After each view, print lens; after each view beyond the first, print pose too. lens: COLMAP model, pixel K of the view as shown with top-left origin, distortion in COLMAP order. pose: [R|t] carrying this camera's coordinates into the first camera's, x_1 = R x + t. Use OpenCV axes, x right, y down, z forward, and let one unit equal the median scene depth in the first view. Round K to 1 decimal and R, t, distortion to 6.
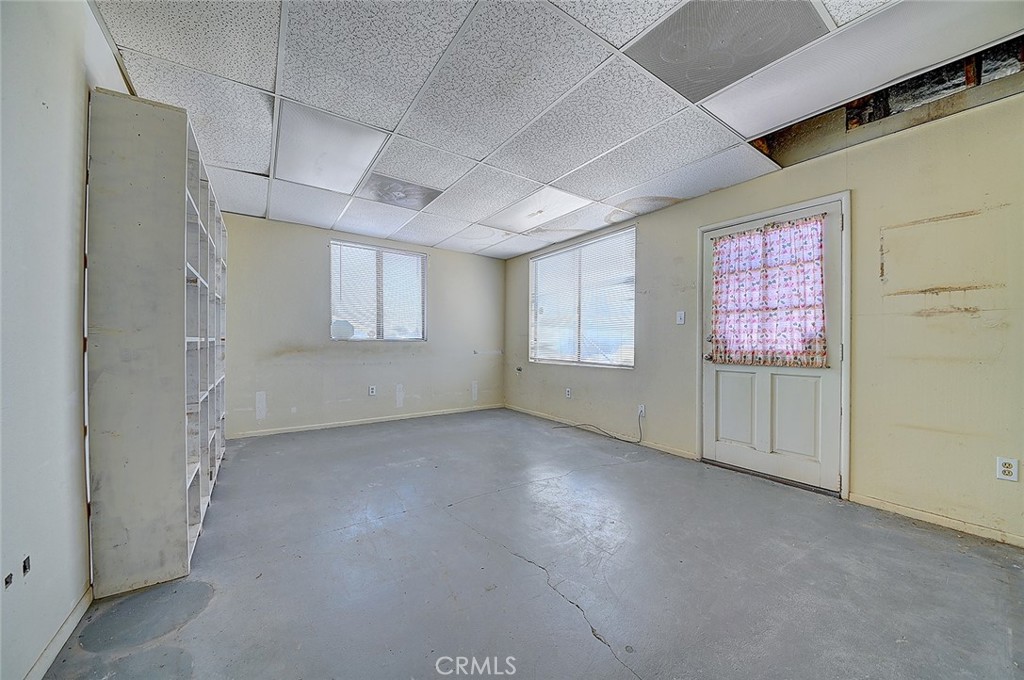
lens RADIAL K [[366.9, 0, 515.4], [0, 366.9, 341.9], [0, 0, 1]] dist [-0.018384, -0.000374]
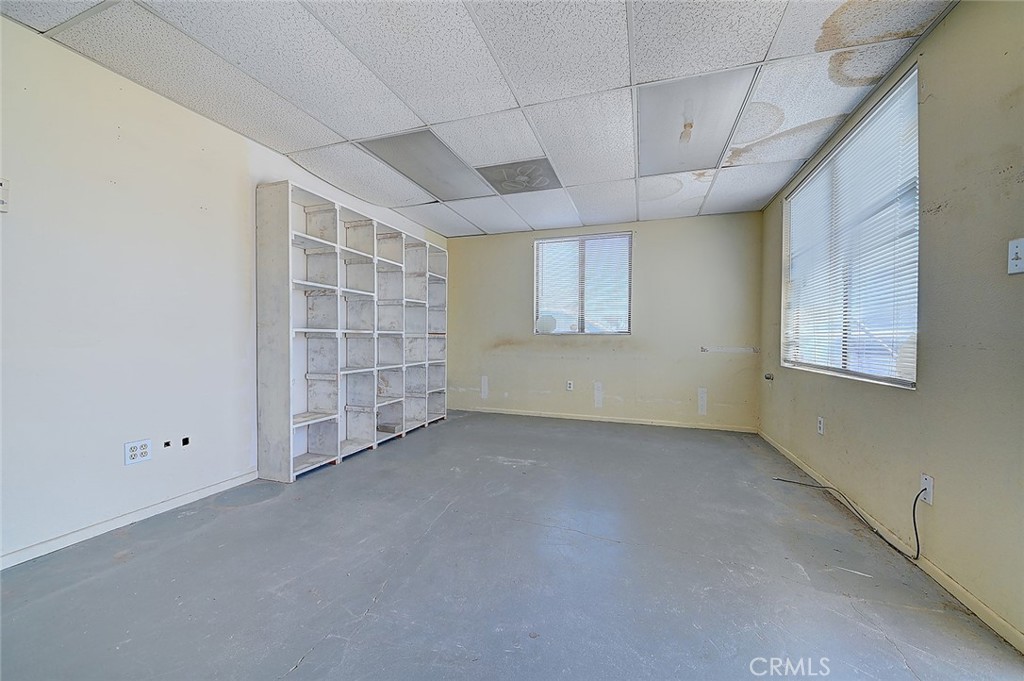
lens RADIAL K [[373.1, 0, 513.7], [0, 373.1, 343.5], [0, 0, 1]] dist [-0.022479, -0.002965]
pose [[0.581091, 0.008824, -0.813791, 0.332899], [-0.001427, 0.999951, 0.009823, 0.011938], [0.813838, -0.004547, 0.581075, 0.307712]]
